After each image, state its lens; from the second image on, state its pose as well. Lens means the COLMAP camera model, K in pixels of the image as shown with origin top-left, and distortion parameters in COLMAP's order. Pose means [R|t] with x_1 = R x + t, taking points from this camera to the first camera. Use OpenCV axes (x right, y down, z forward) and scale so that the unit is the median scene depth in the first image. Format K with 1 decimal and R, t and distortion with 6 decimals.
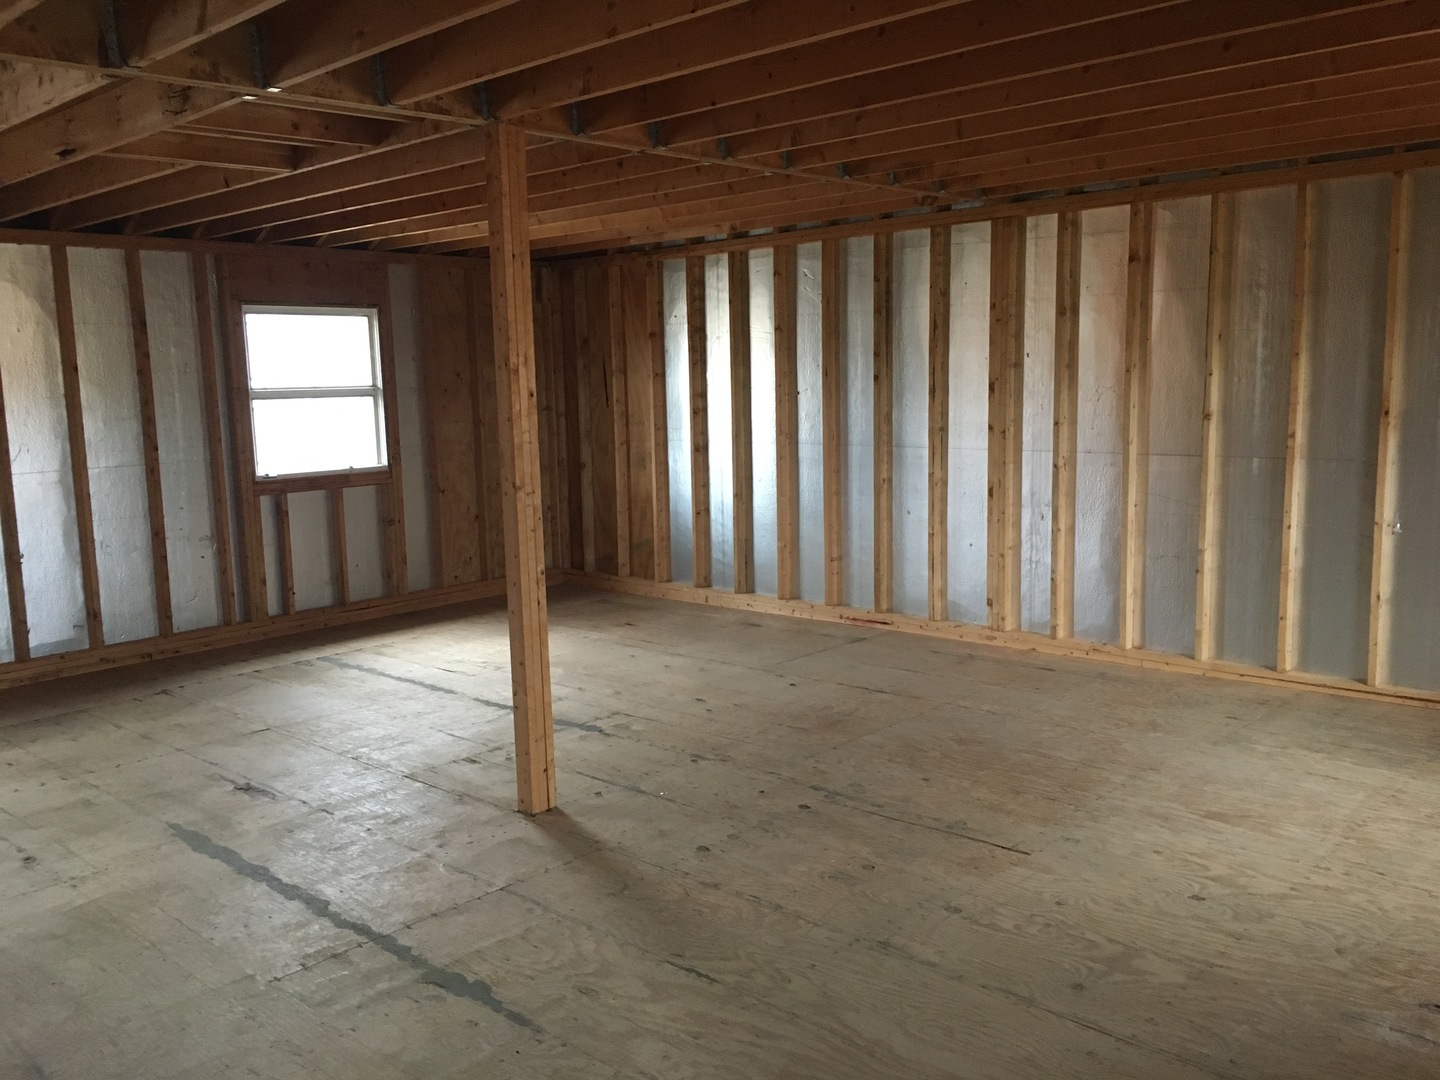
lens RADIAL K [[1239.8, 0, 720.0], [0, 1239.8, 540.0], [0, 0, 1]] dist [0.078542, -0.103470]
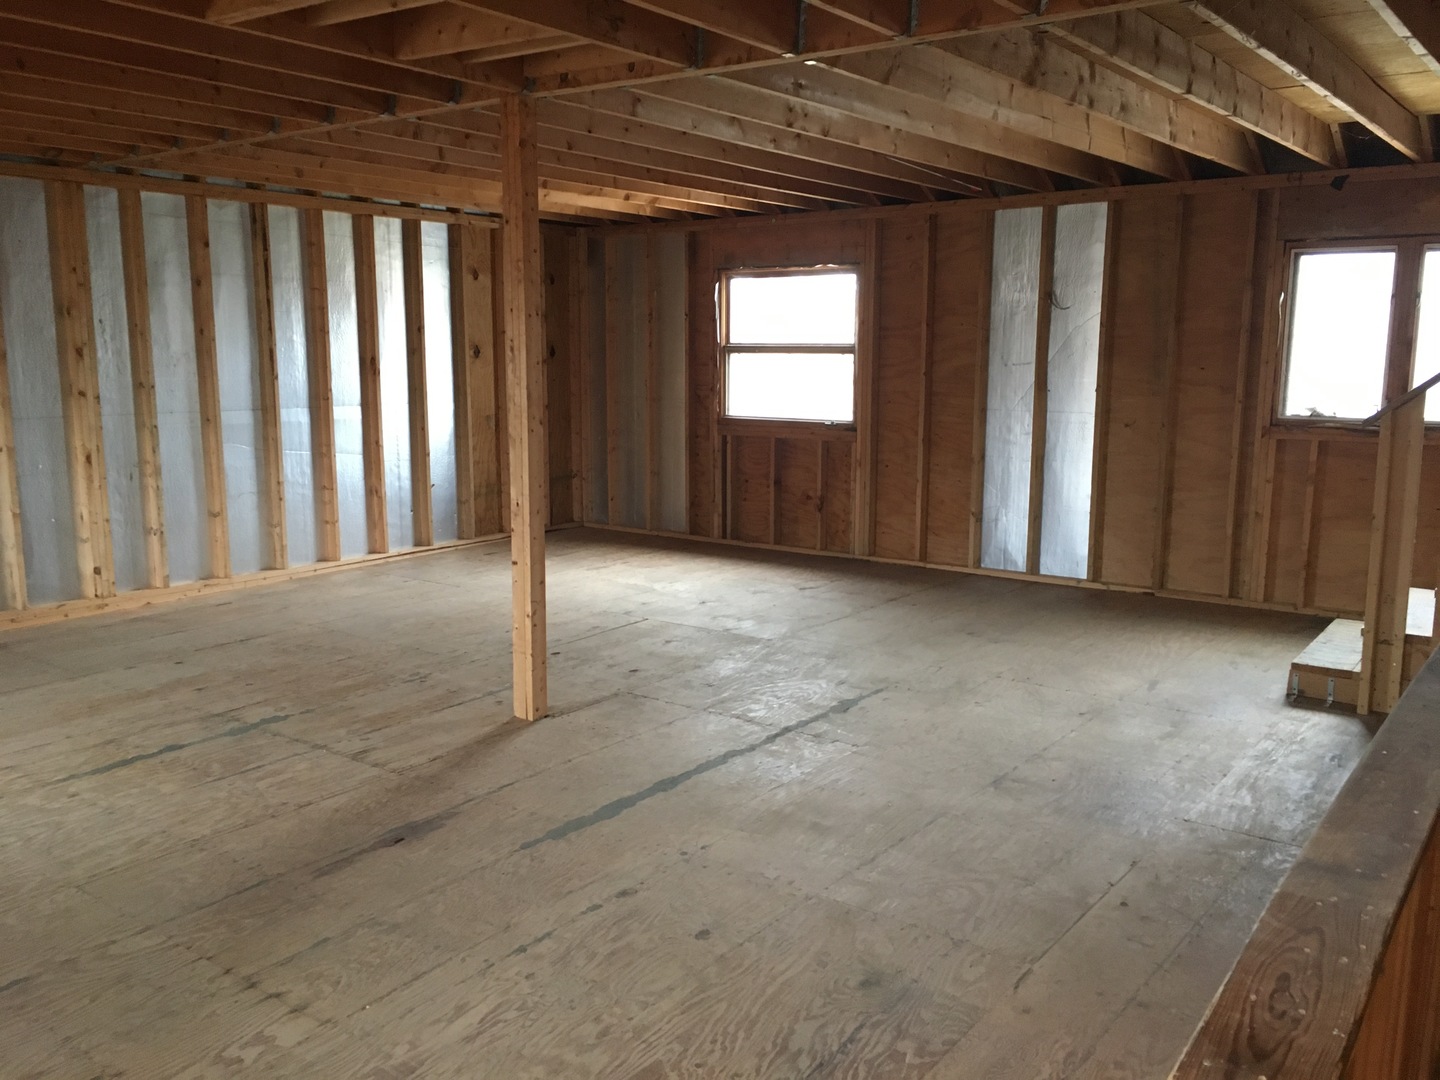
lens RADIAL K [[1239.8, 0, 720.0], [0, 1239.8, 540.0], [0, 0, 1]] dist [0.078542, -0.103470]
pose [[-0.123682, -0.135987, 0.982960, -1.588516], [0.125375, 0.980486, 0.151420, -0.117782], [-0.984370, 0.141966, -0.104219, 1.162200]]
